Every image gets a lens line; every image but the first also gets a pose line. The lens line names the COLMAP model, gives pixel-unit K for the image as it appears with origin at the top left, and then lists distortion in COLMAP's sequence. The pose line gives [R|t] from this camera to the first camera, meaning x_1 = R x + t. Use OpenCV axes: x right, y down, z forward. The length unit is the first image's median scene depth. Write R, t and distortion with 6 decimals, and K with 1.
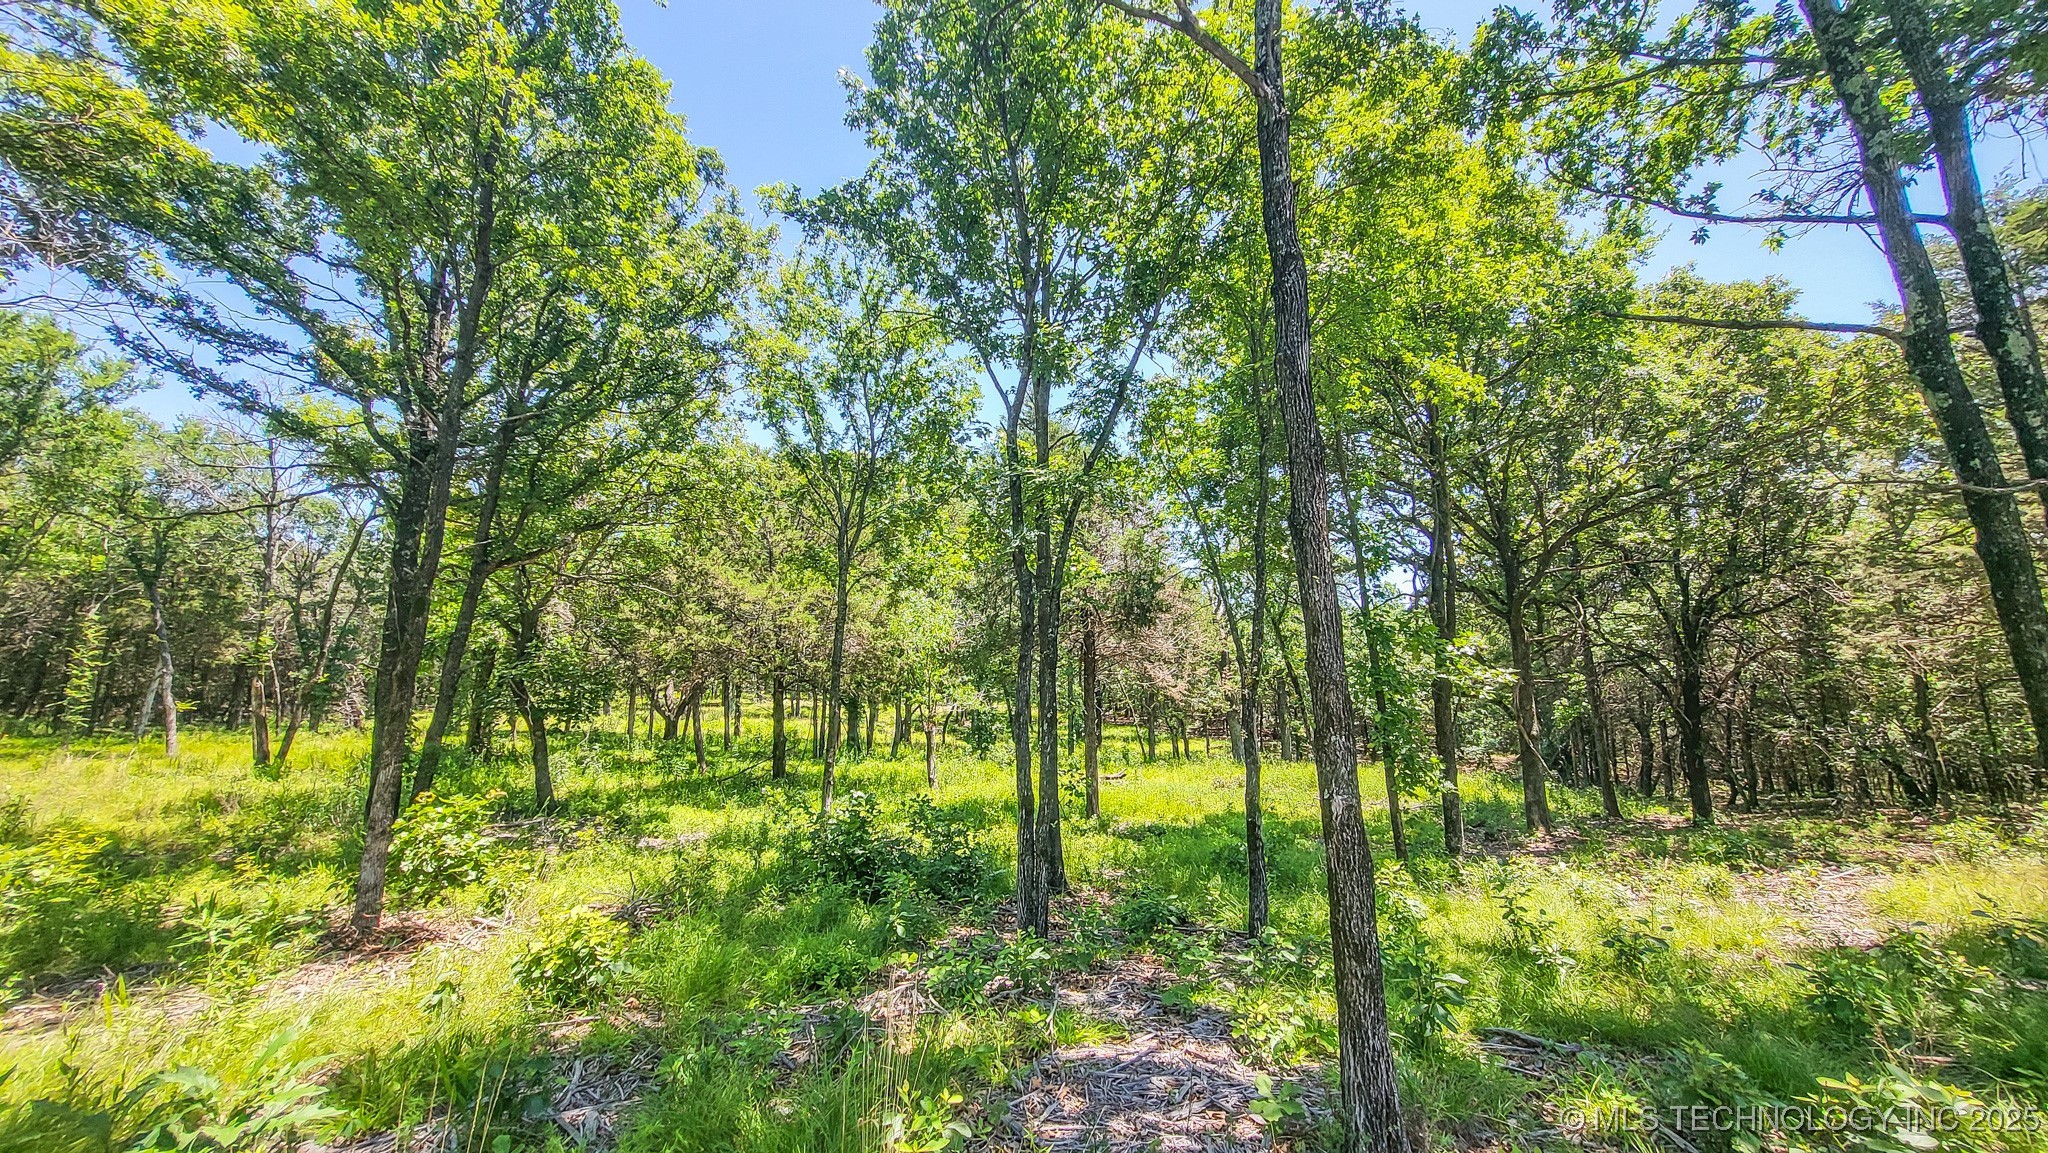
lens RADIAL K [[803.1, 0, 1021.3], [0, 803.1, 576.1], [0, 0, 1]] dist [-0.000592, -0.000185]
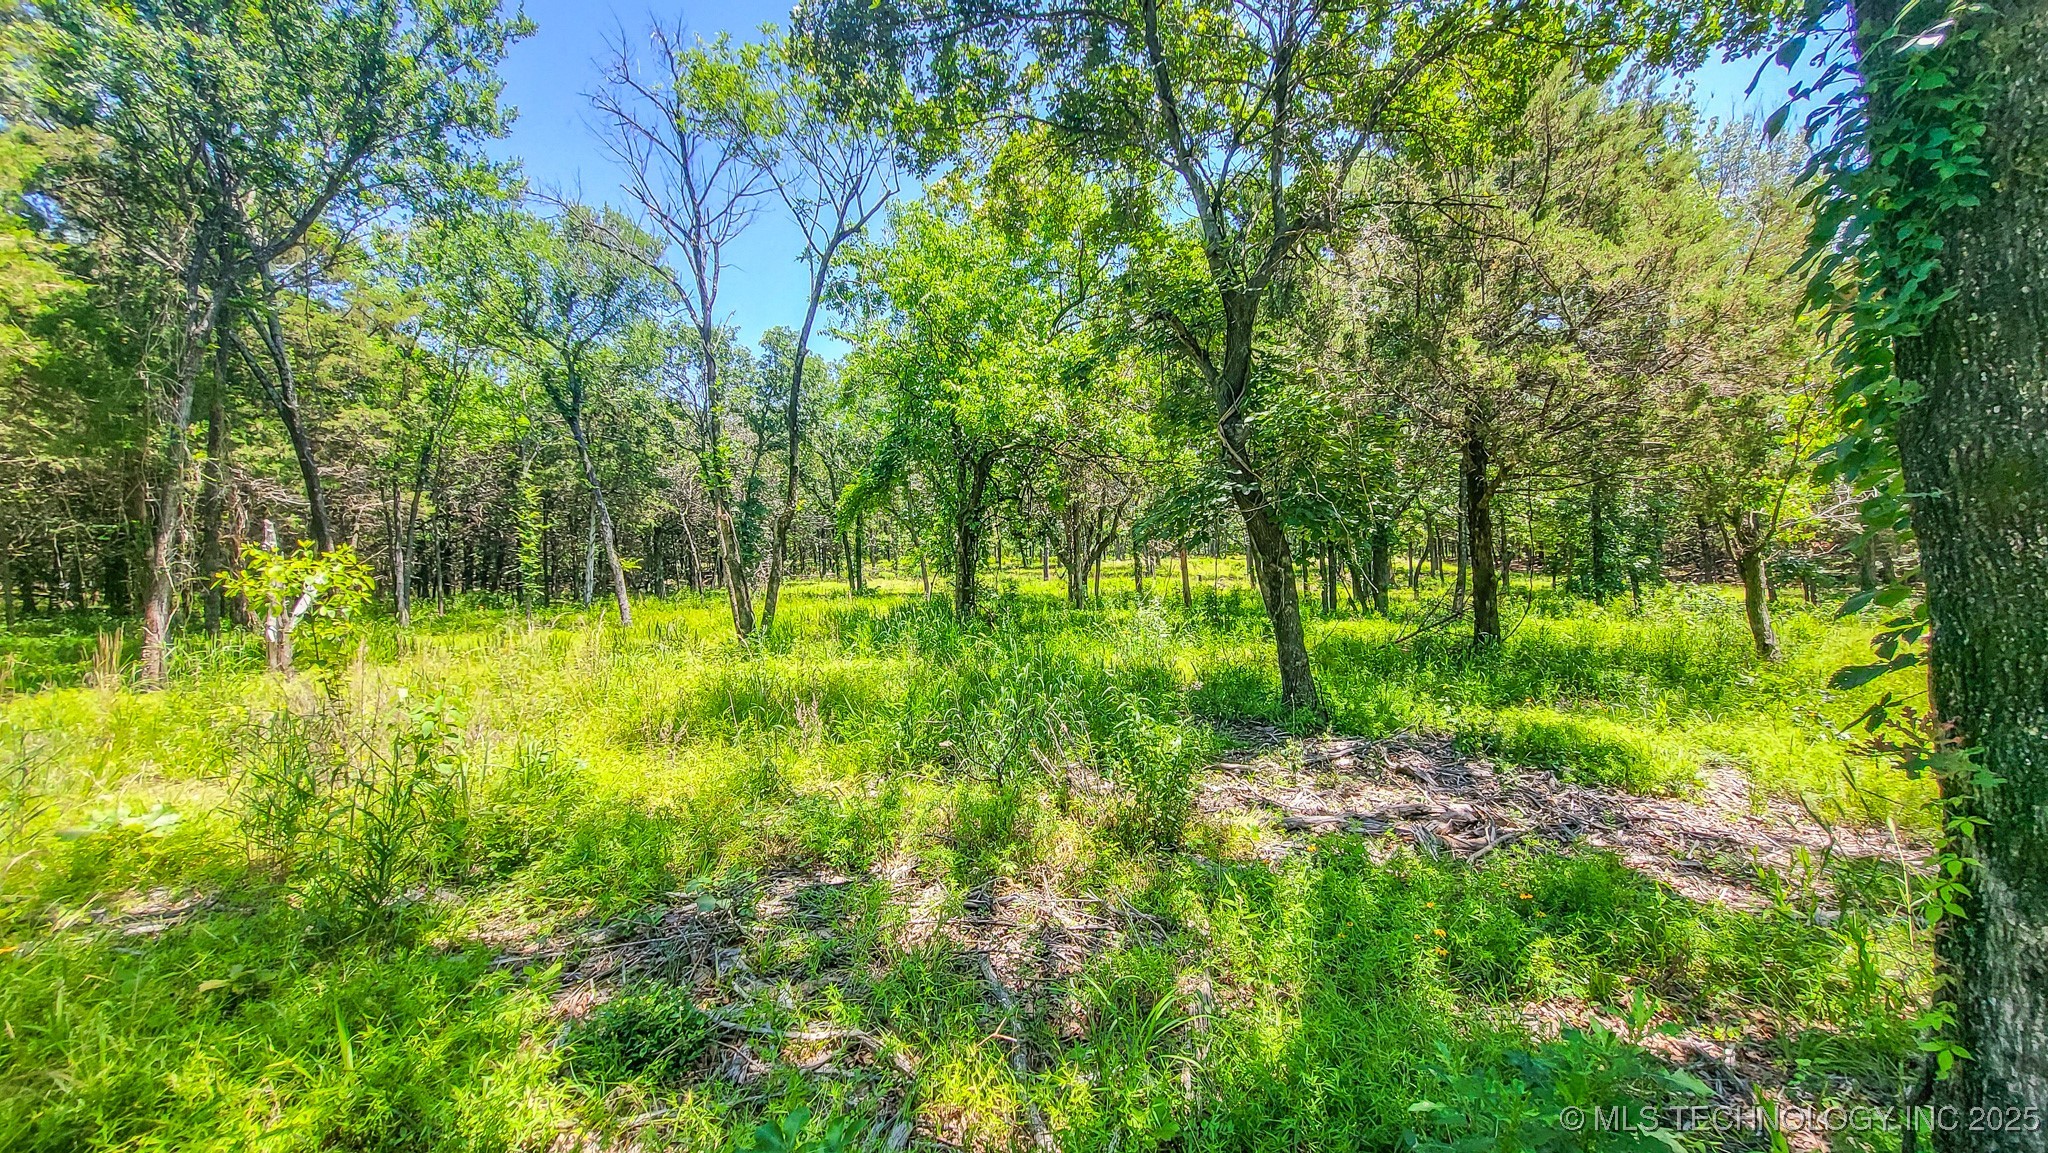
lens RADIAL K [[803.1, 0, 1023.0], [0, 803.1, 577.2], [0, 0, 1]] dist [-0.000592, -0.000185]
pose [[0.949667, -0.031810, -0.311643, -0.345498], [0.083481, 0.984554, 0.153898, 0.069657], [0.301933, -0.172169, 0.937654, 0.298164]]
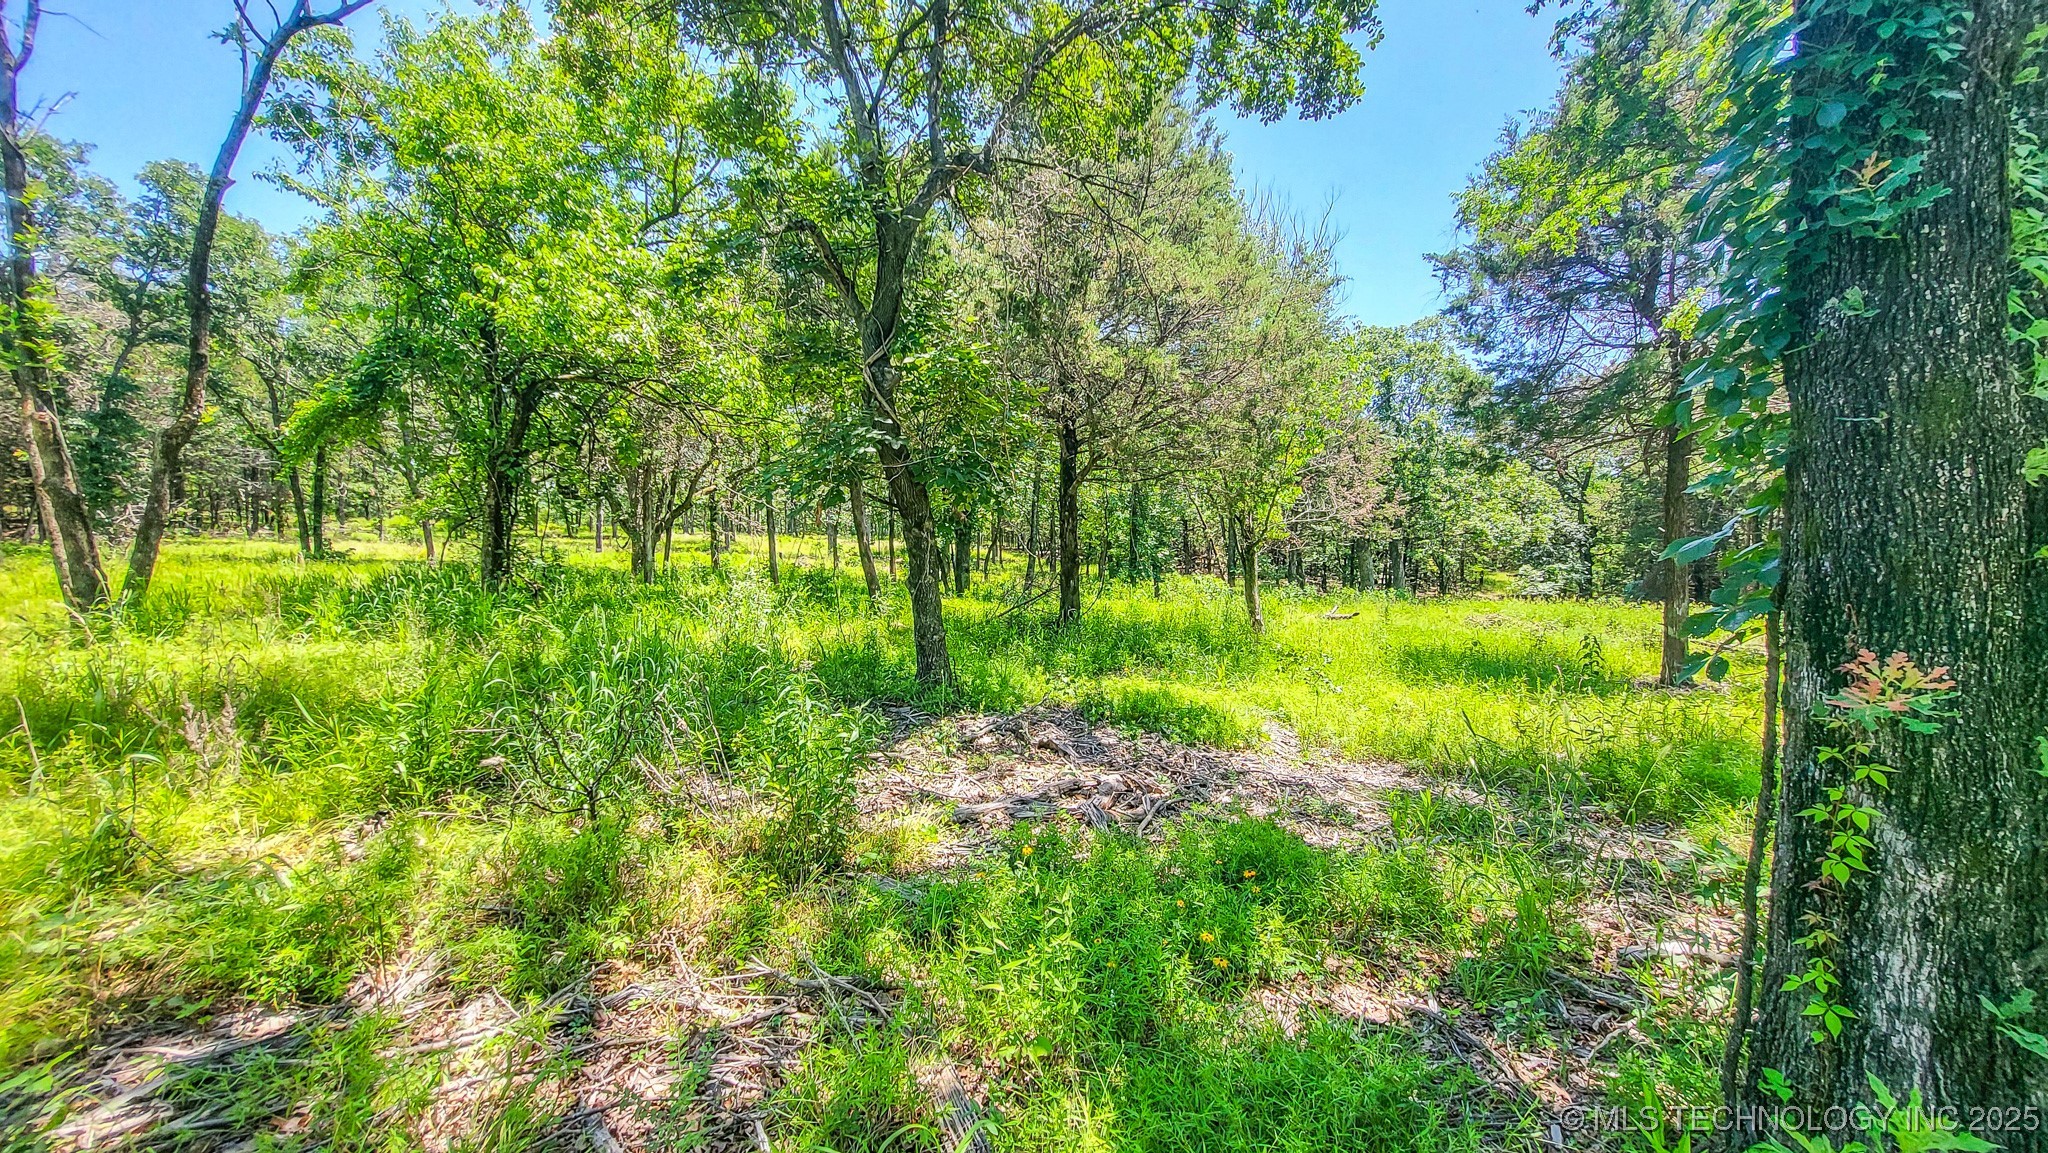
lens RADIAL K [[803.1, 0, 1021.3], [0, 803.1, 571.8], [0, 0, 1]] dist [-0.000592, -0.000185]
pose [[0.979499, 0.001627, 0.201445, -0.368161], [-0.038999, 0.982581, 0.181696, 0.081089], [-0.197640, -0.185827, 0.962500, 0.332612]]
